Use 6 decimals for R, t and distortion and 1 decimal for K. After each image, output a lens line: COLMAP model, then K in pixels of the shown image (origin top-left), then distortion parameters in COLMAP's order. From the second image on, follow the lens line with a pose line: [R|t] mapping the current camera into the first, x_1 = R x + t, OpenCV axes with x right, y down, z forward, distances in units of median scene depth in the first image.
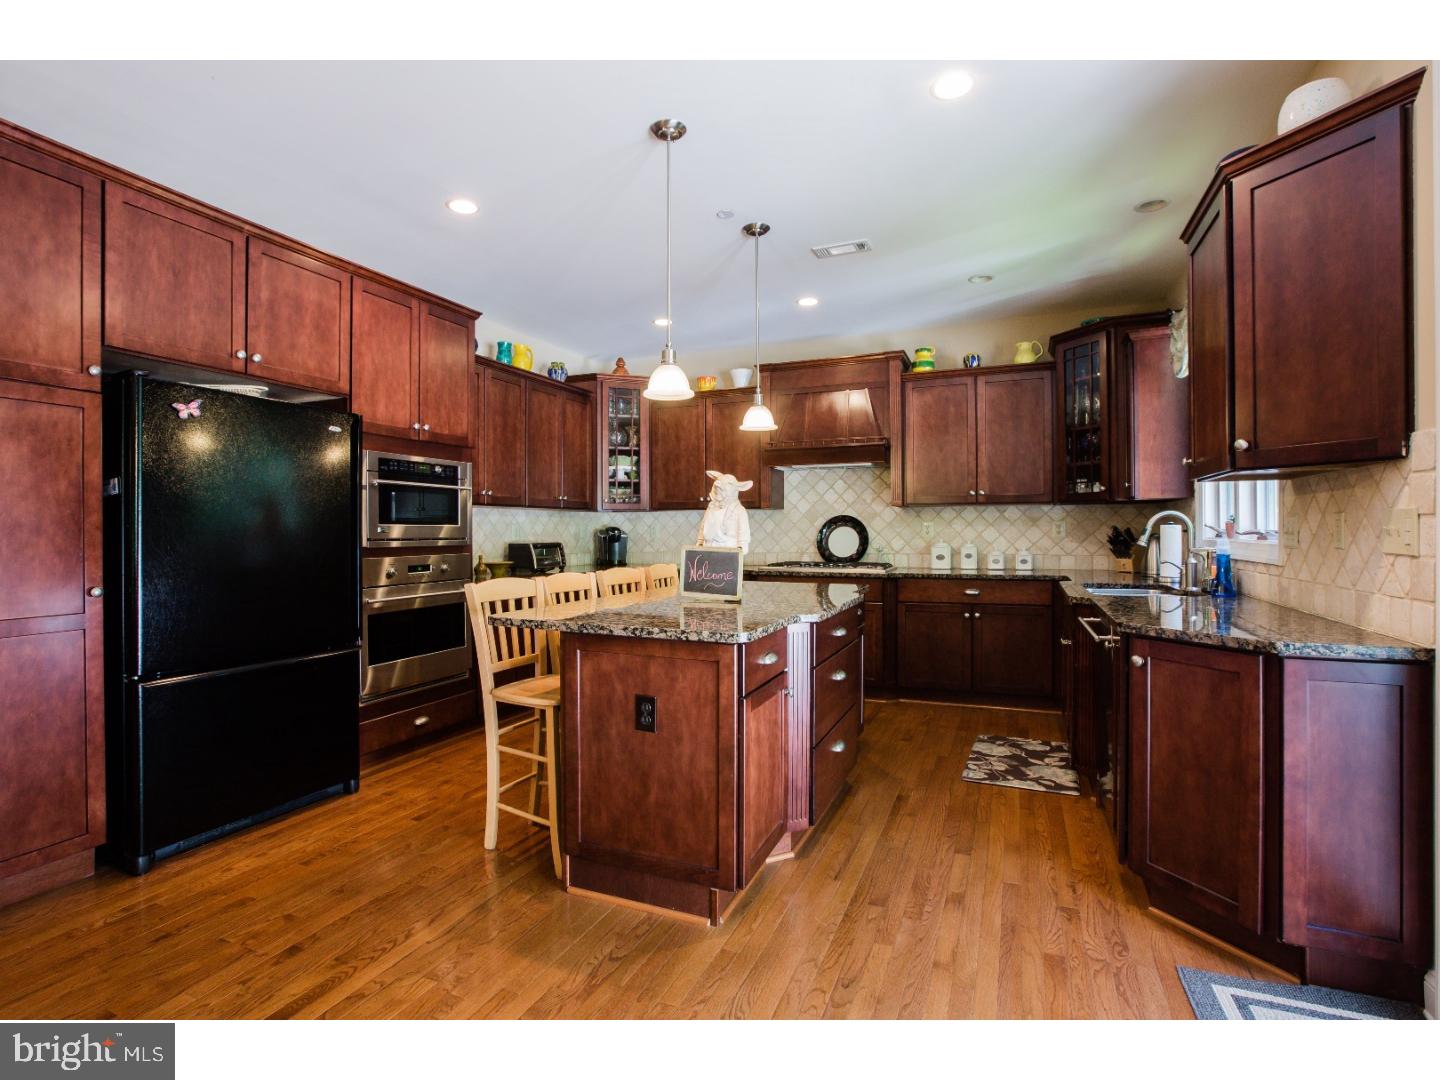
lens RADIAL K [[687.8, 0, 718.0], [0, 687.8, 524.0], [0, 0, 1]] dist [-0.000055, -0.000011]
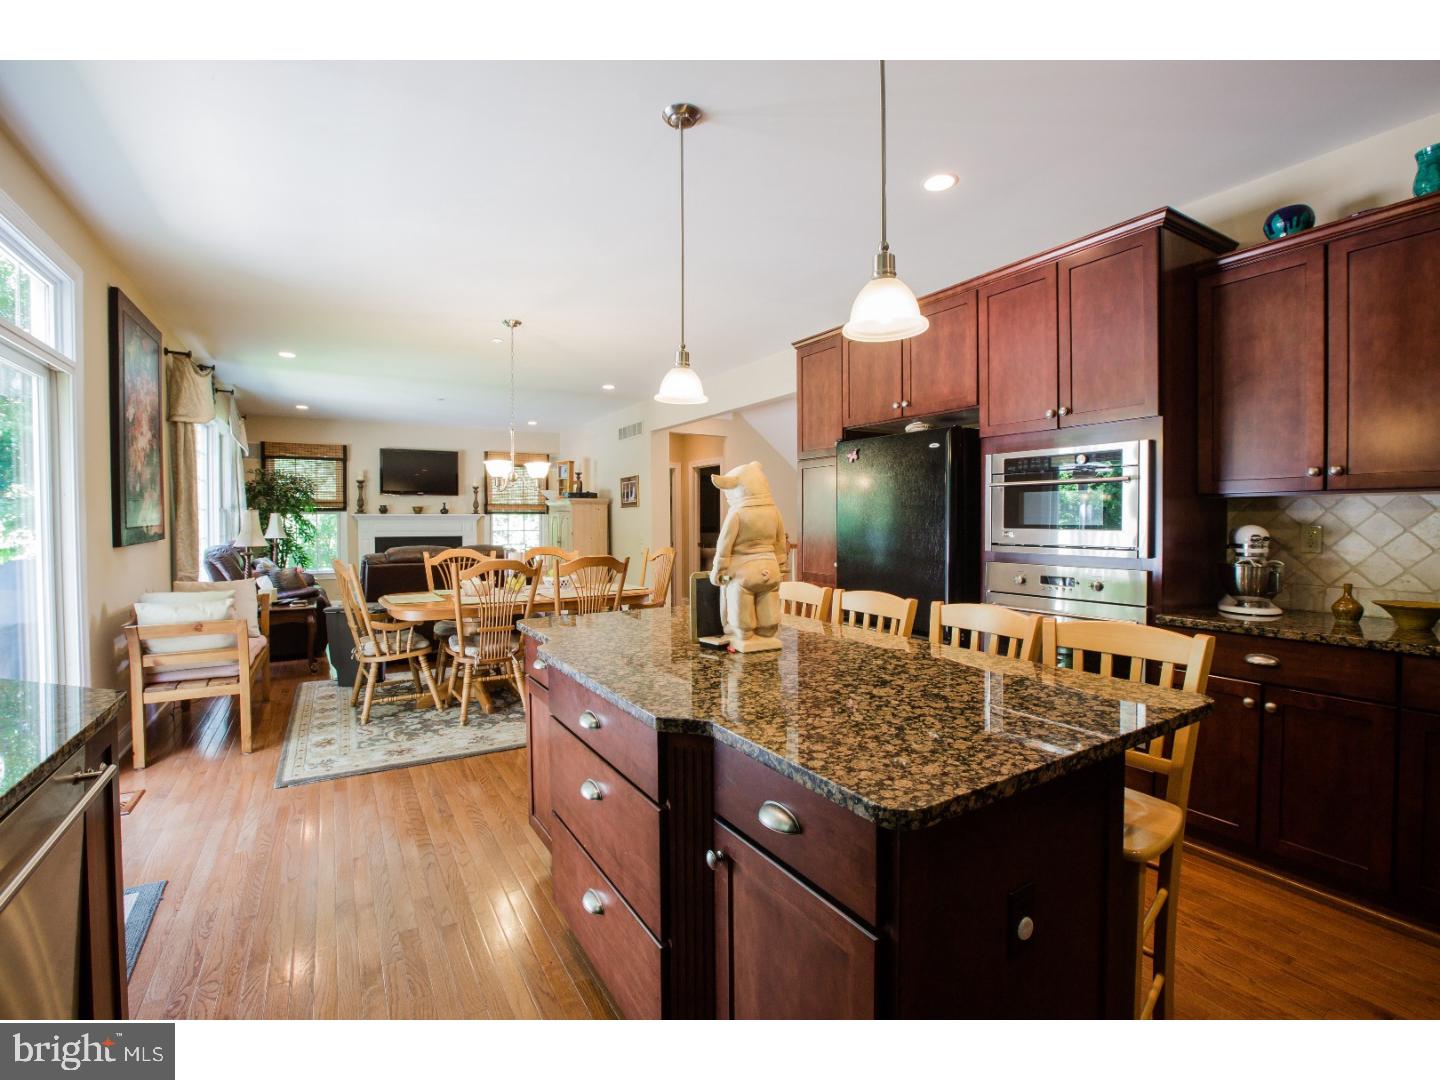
lens RADIAL K [[655.4, 0, 717.4], [0, 655.4, 531.7], [0, 0, 1]] dist [-0.046094, 0.014902]
pose [[-0.579995, 0.021773, -0.814329, 0.517505], [0.009404, 0.999755, 0.020033, -0.018147], [0.814566, 0.003961, -0.580057, 1.282328]]
